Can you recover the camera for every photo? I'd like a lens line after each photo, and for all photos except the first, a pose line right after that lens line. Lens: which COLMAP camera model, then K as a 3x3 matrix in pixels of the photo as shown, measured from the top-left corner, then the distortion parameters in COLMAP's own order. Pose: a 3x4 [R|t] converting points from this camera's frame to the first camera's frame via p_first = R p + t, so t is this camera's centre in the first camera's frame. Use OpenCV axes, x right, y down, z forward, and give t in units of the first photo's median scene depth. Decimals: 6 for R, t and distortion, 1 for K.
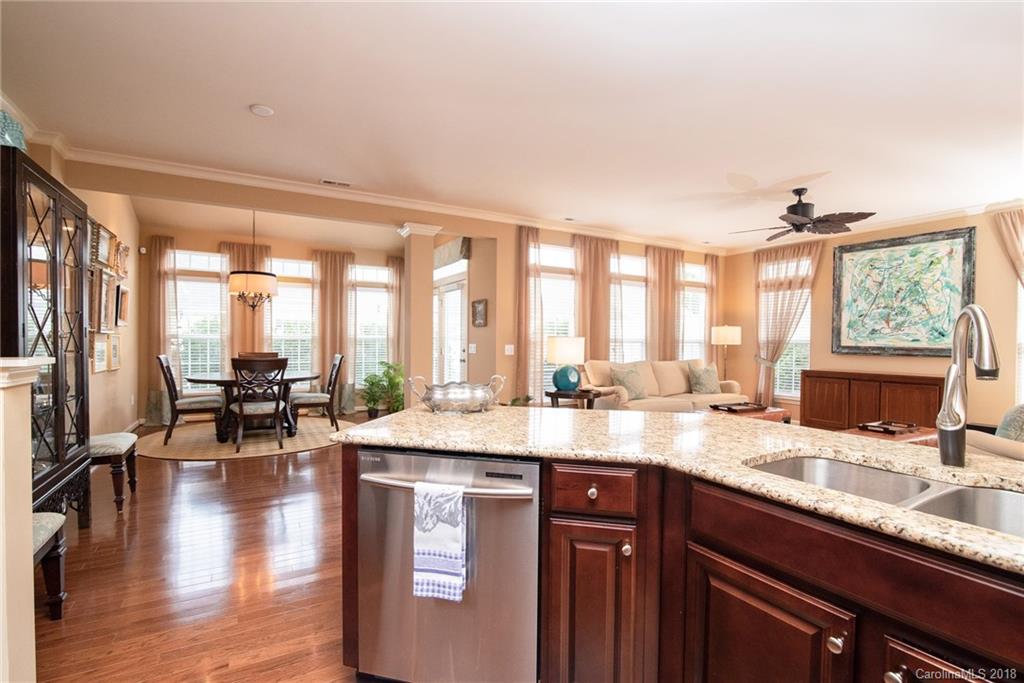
lens RADIAL K [[471.4, 0, 503.7], [0, 471.4, 343.6], [0, 0, 1]] dist [-0.009360, -0.000043]
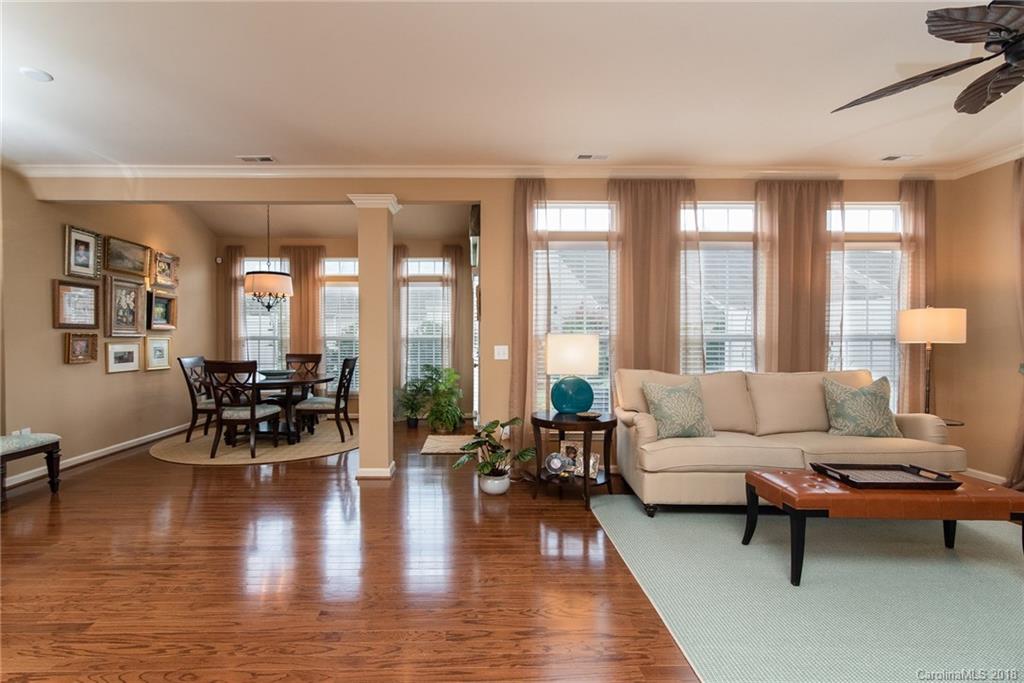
lens RADIAL K [[471.4, 0, 481.3], [0, 471.4, 340.9], [0, 0, 1]] dist [-0.009360, -0.000043]
pose [[0.881366, -0.007395, -0.472376, 0.320322], [0.006106, 0.999972, -0.004262, -0.001369], [0.472394, 0.000873, 0.881387, 0.343595]]
